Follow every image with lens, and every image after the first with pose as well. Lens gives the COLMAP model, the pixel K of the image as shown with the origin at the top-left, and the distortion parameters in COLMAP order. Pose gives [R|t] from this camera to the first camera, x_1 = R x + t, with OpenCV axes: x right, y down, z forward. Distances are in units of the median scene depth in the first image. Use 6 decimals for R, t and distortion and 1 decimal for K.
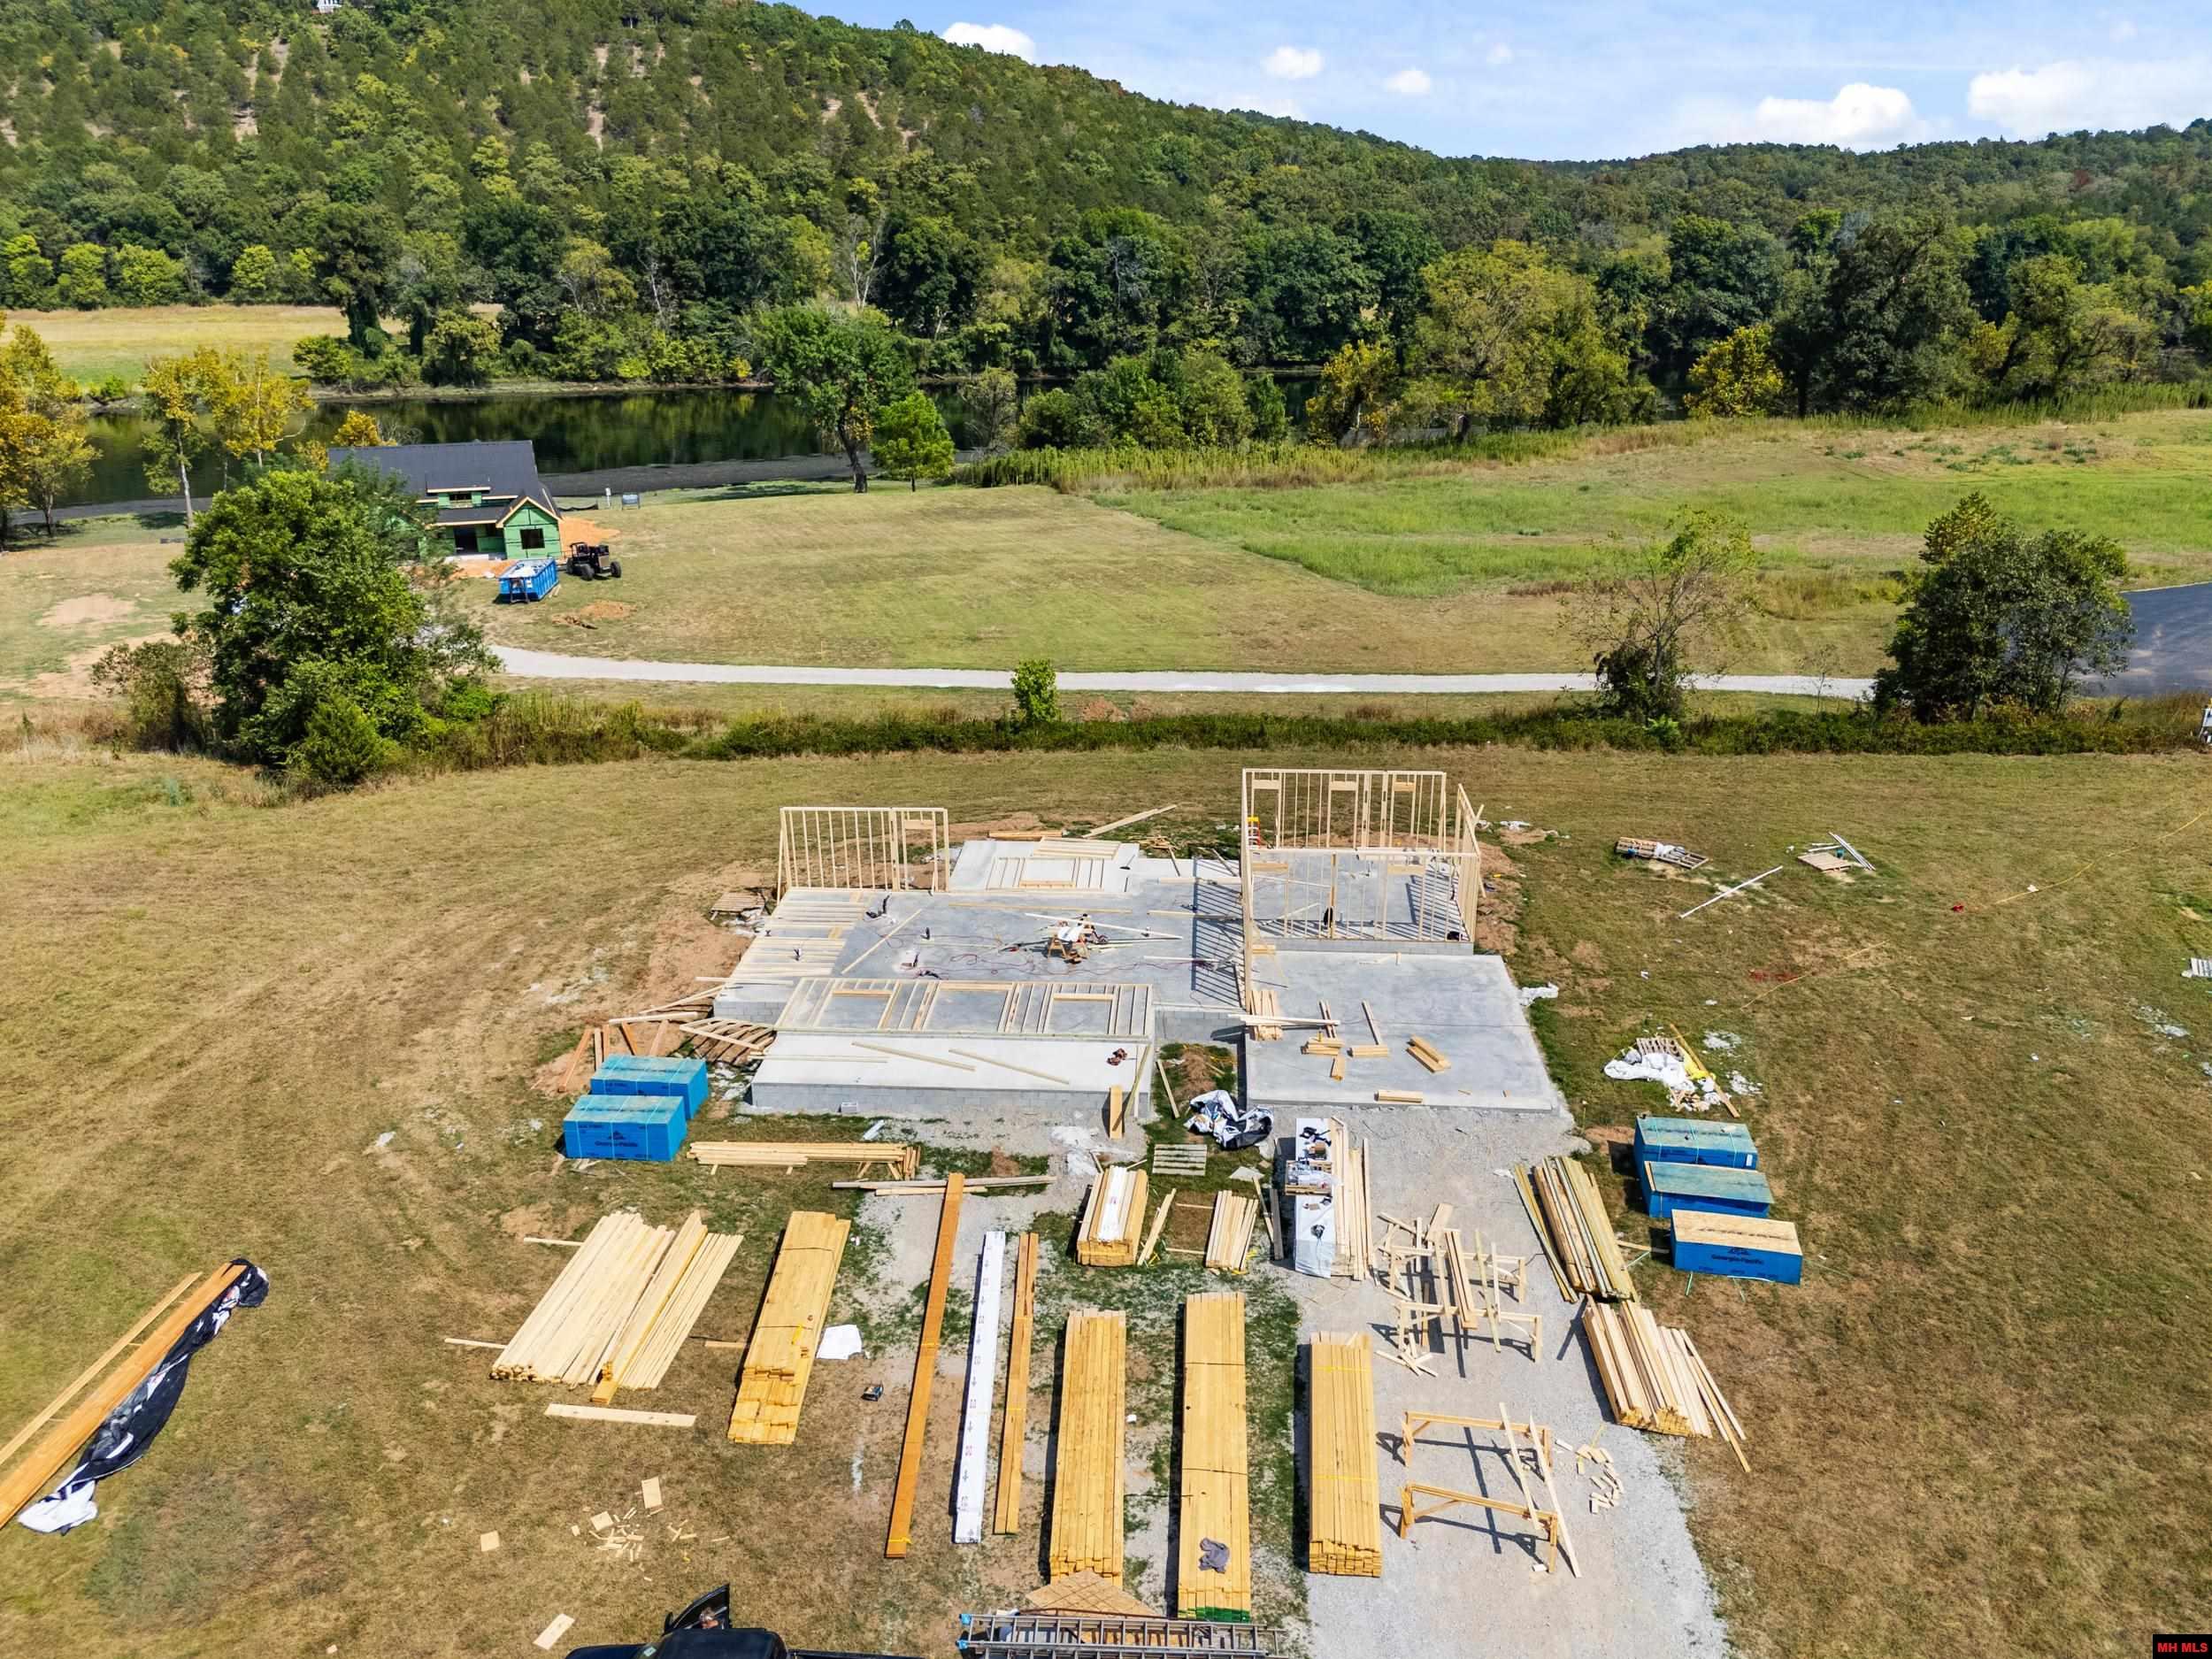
lens RADIAL K [[1633.4, 0, 1115.4], [0, 1633.4, 825.2], [0, 0, 1]] dist [0.058075, -0.050500]
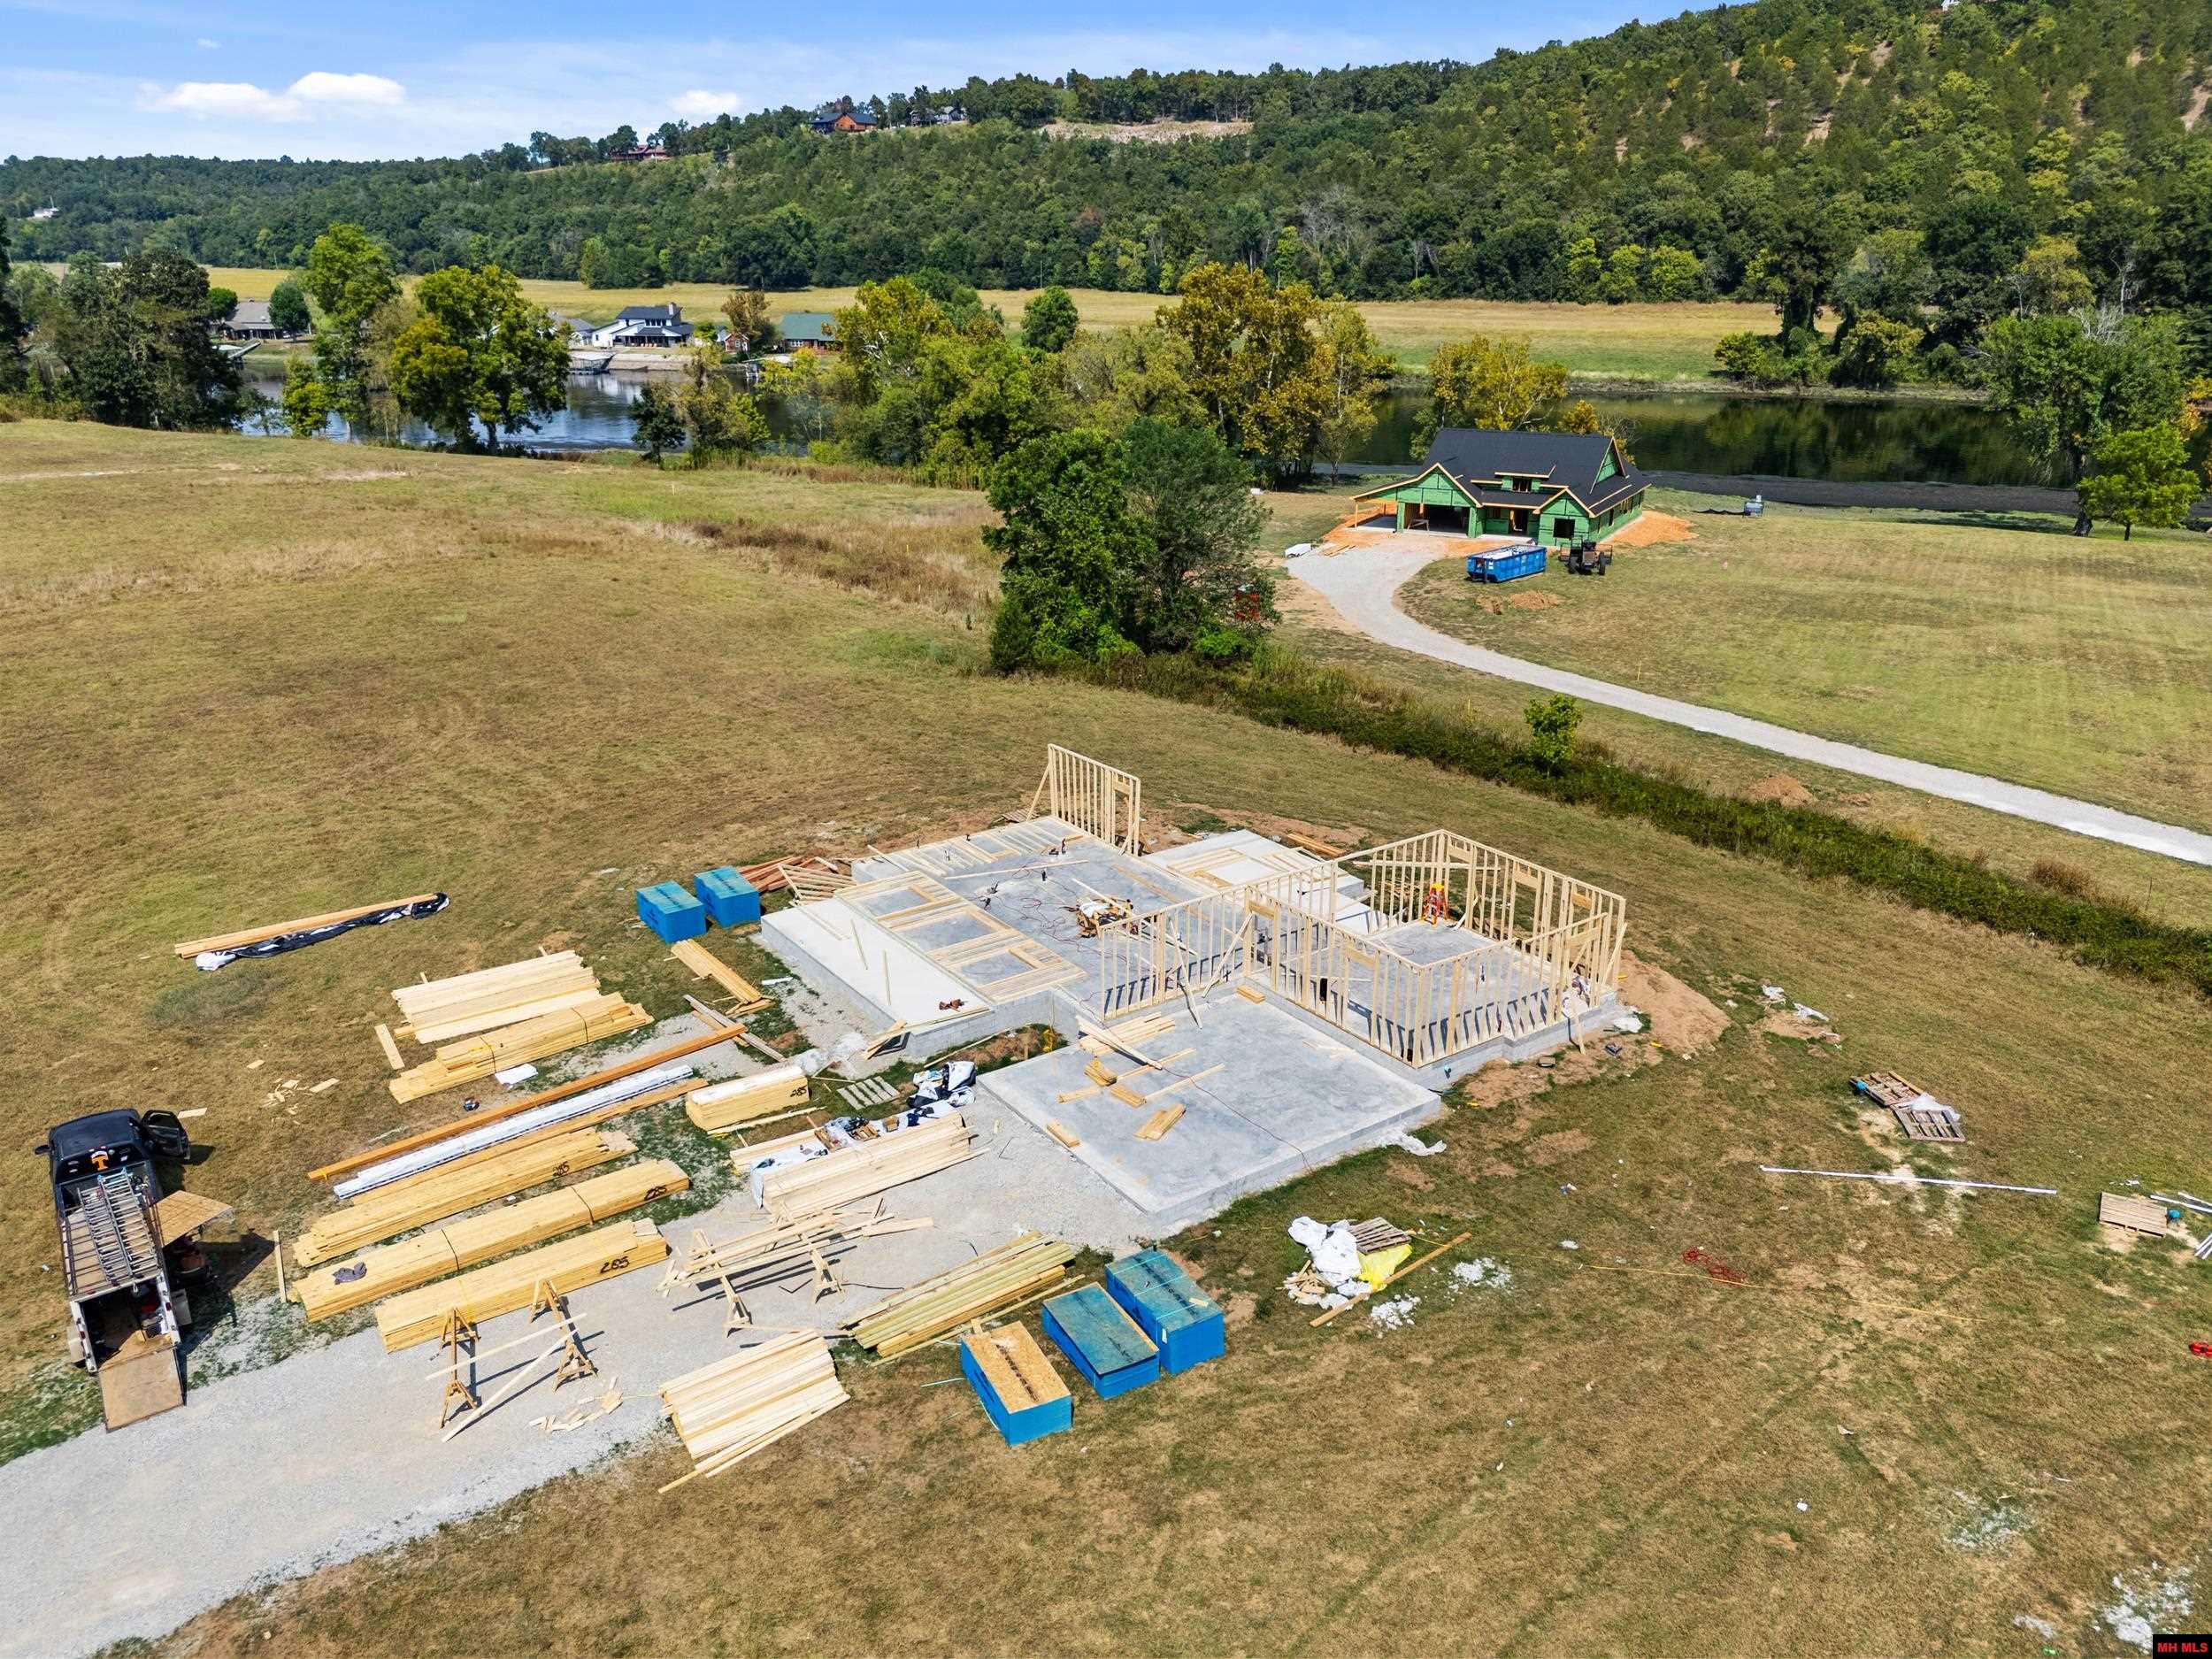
lens RADIAL K [[1633.4, 0, 1115.4], [0, 1633.4, 825.2], [0, 0, 1]] dist [0.058075, -0.050500]
pose [[0.628250, 0.265017, -0.731483, 0.182687], [-0.264896, 0.956885, 0.119169, -0.028243], [0.731527, 0.118899, 0.671365, 0.076597]]
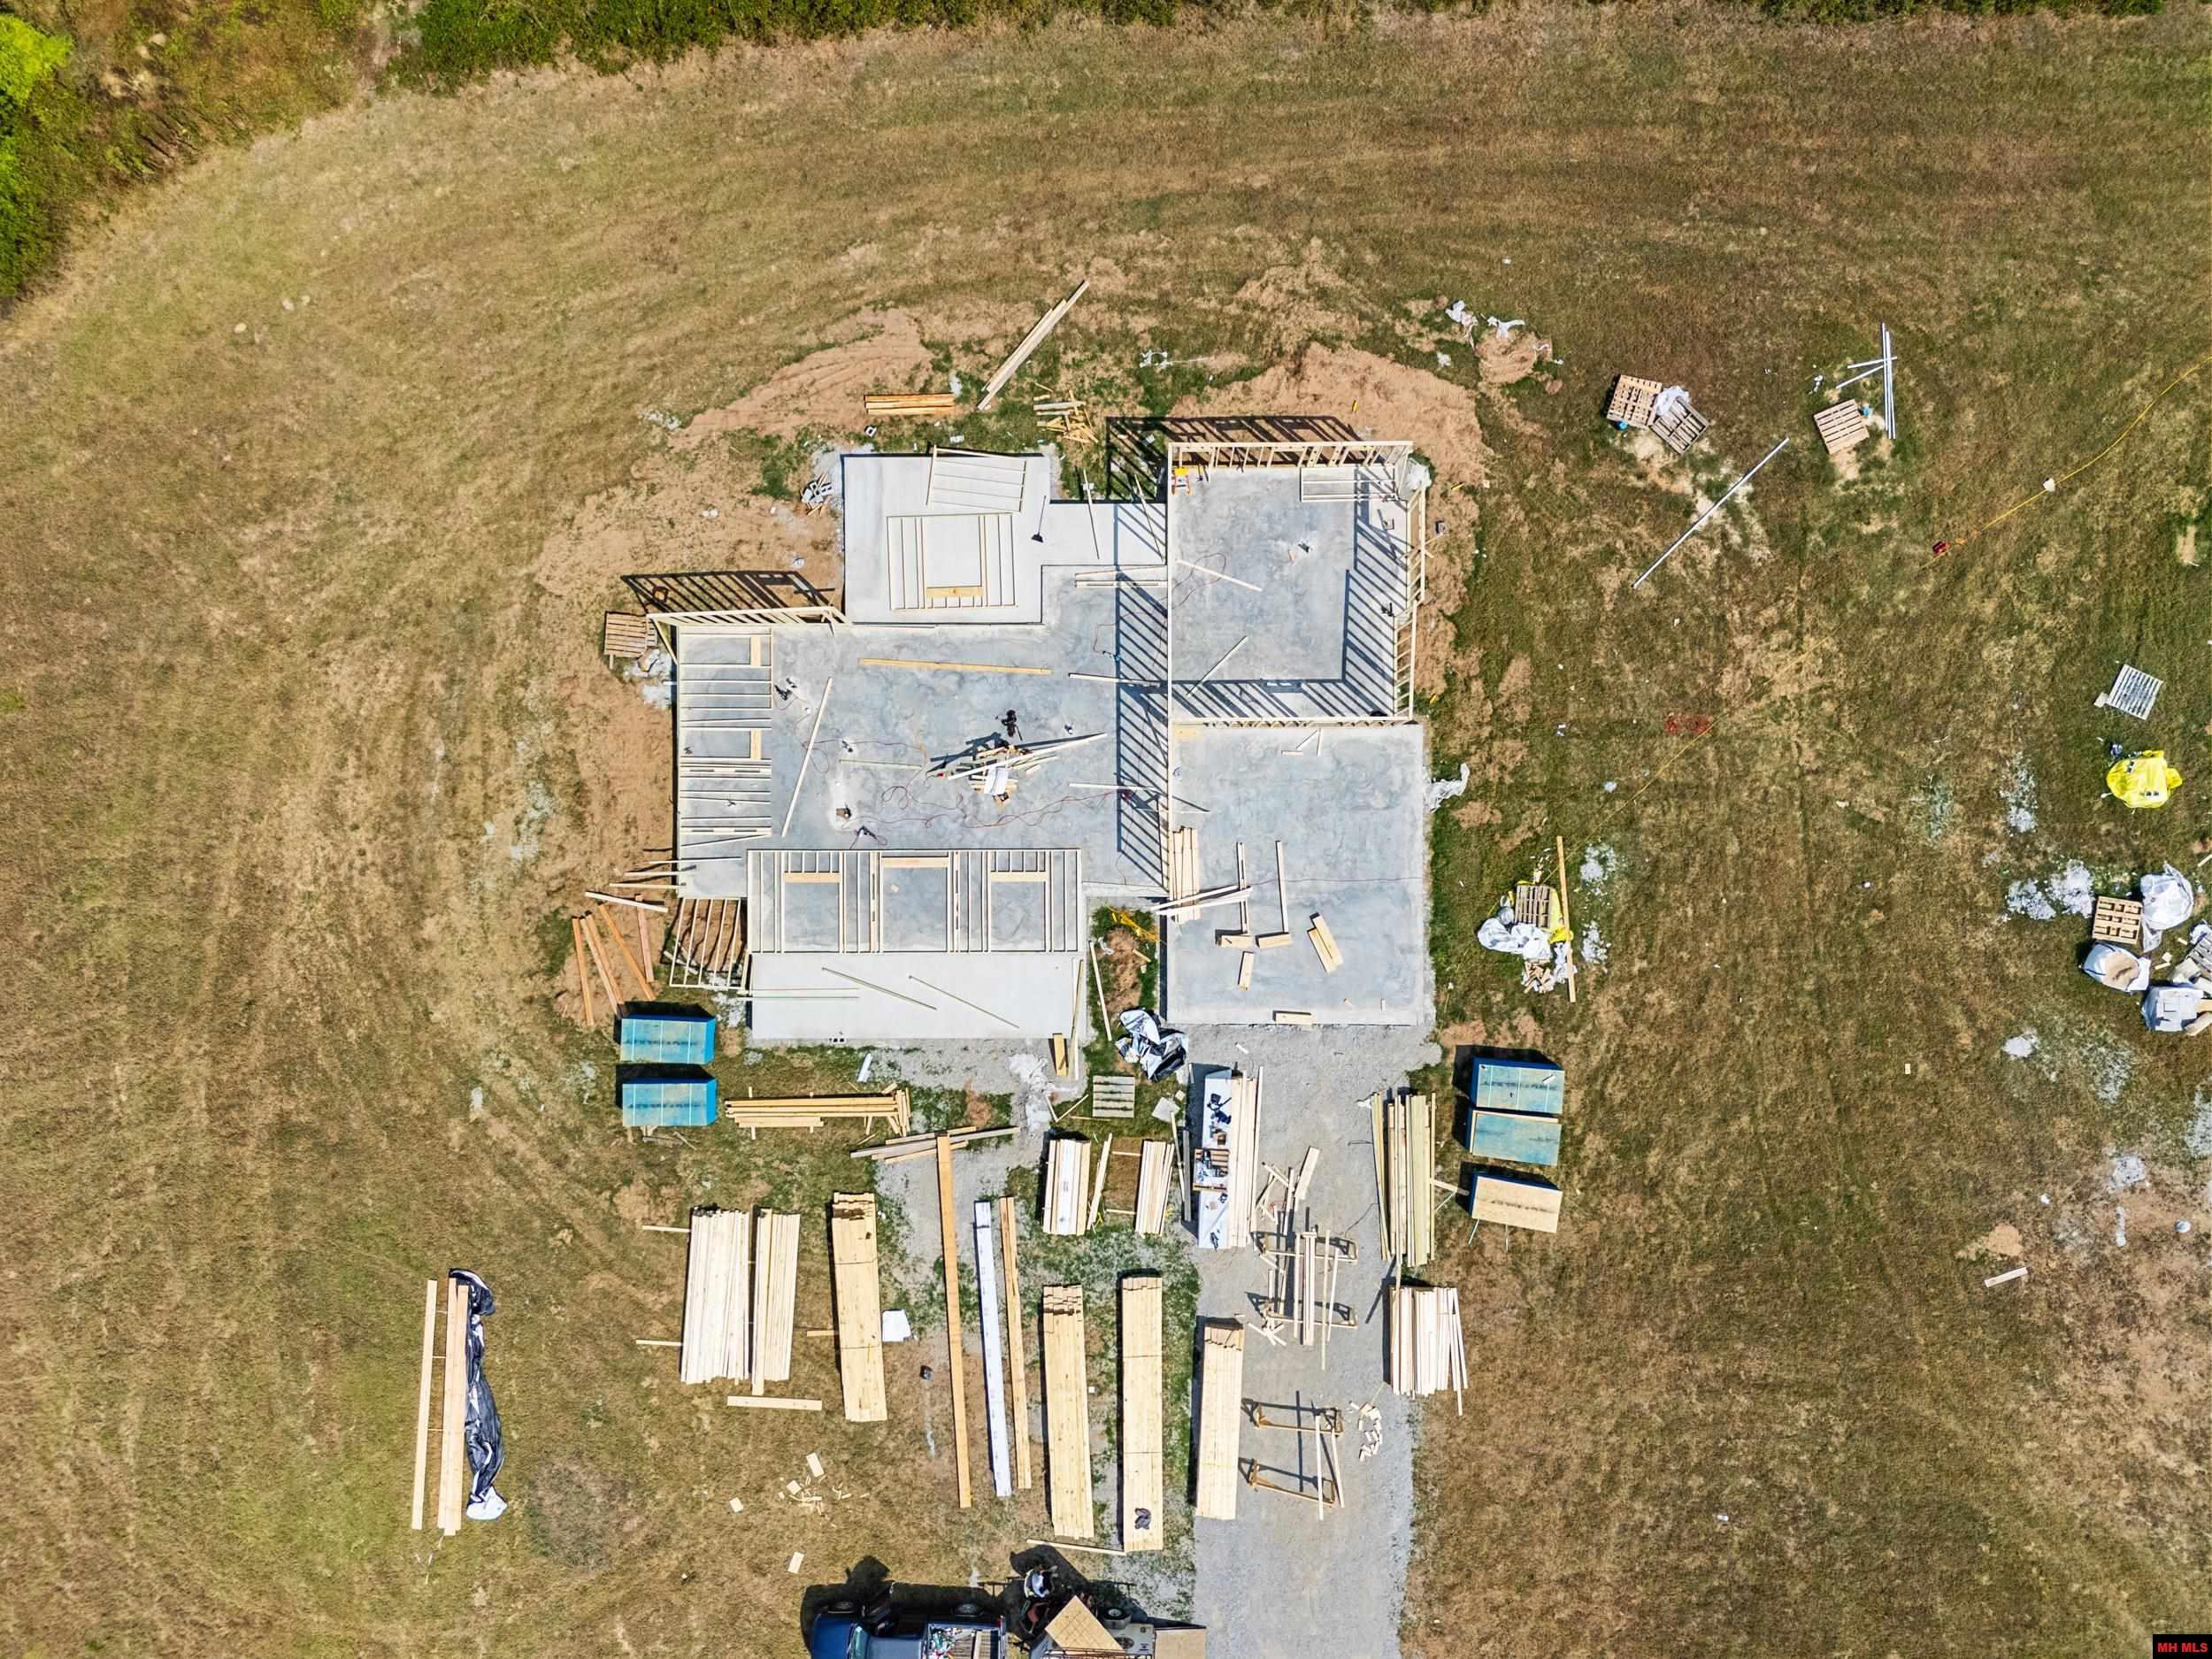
lens RADIAL K [[1633.4, 0, 1115.4], [0, 1633.4, 825.2], [0, 0, 1]] dist [0.058075, -0.050500]
pose [[0.997716, -0.063290, -0.023617, 0.017324], [0.044208, 0.347380, 0.936682, -0.217899], [-0.051079, -0.935586, 0.349385, 0.155280]]
